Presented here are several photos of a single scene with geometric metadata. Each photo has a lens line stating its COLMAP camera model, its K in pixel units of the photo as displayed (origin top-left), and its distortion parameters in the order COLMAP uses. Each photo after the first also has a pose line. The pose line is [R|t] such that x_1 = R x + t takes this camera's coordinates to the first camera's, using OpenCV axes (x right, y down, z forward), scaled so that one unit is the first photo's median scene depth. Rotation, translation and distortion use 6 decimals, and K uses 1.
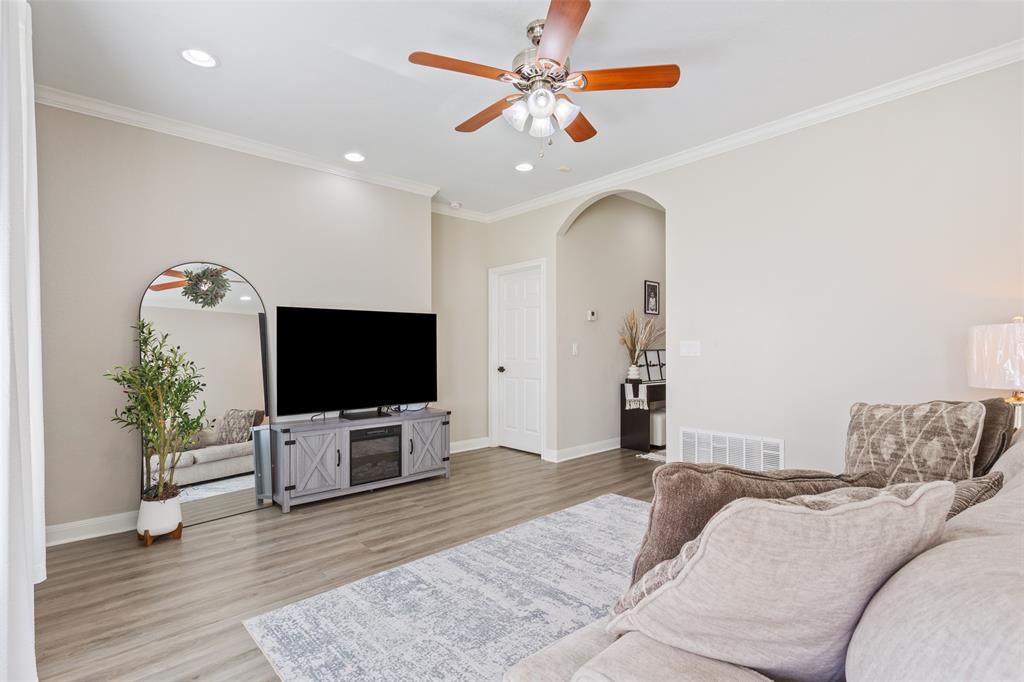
lens RADIAL K [[494.1, 0, 515.5], [0, 494.1, 346.6], [0, 0, 1]] dist [0.002354, -0.000107]
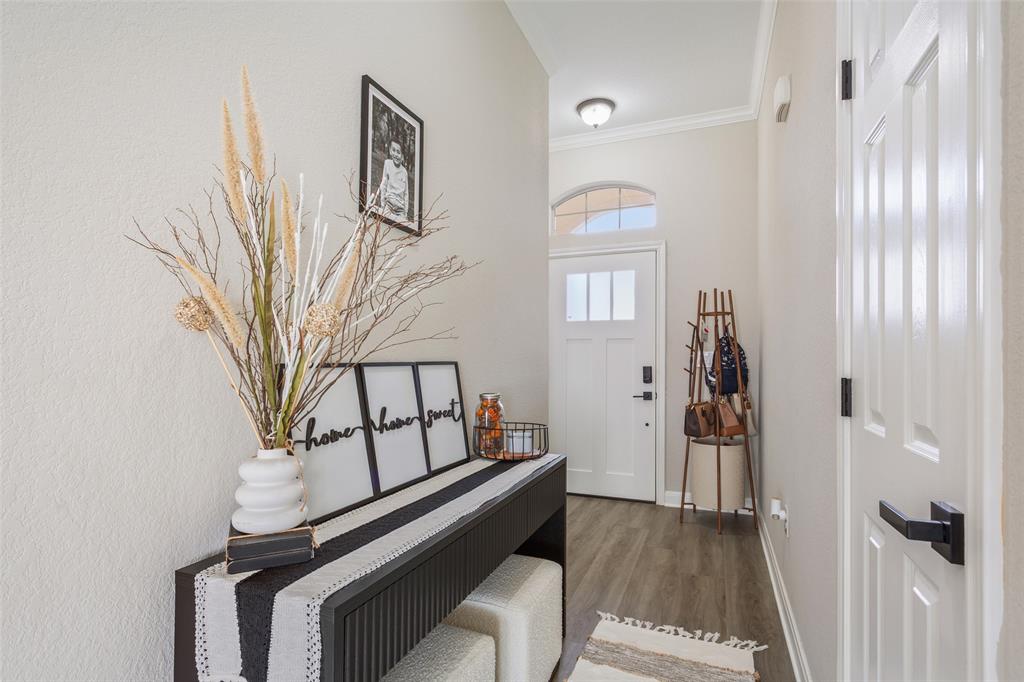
lens RADIAL K [[494.1, 0, 508.0], [0, 494.1, 356.7], [0, 0, 1]] dist [0.002354, -0.000107]
pose [[0.908675, 0.011975, 0.417331, 0.357433], [-0.012360, 0.999922, -0.001781, 0.004279], [-0.417320, -0.003539, 0.908753, 1.182244]]
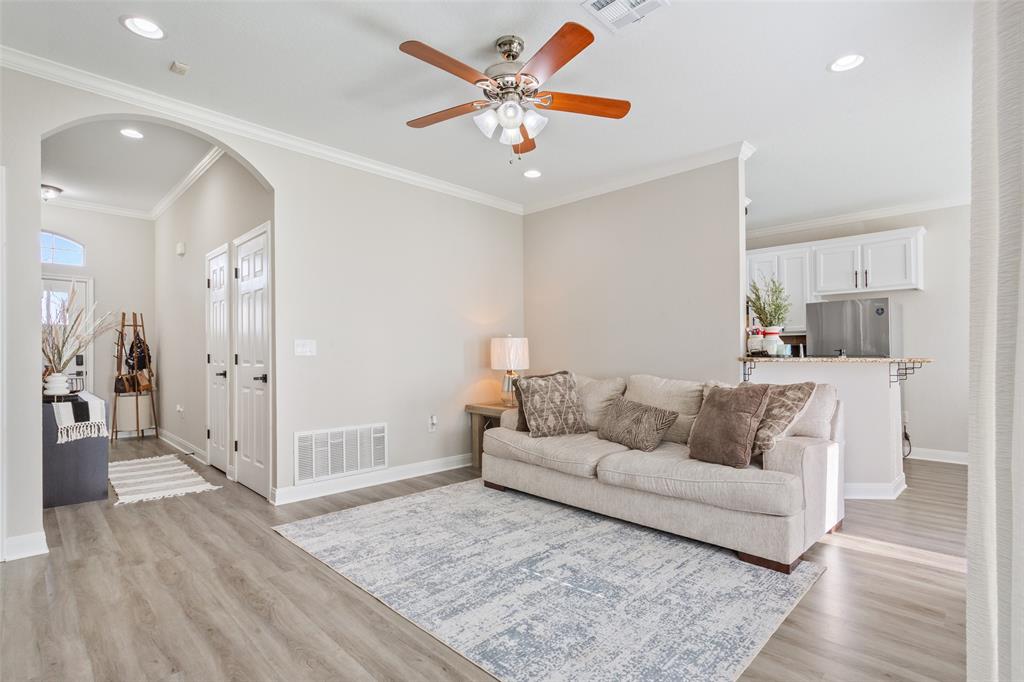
lens RADIAL K [[494.1, 0, 512.7], [0, 494.1, 349.1], [0, 0, 1]] dist [0.002354, -0.000107]
pose [[-0.044198, 0.018109, 0.998859, -0.625826], [-0.004425, 0.999822, -0.018322, 0.022617], [-0.999013, -0.005230, -0.044110, 0.649364]]
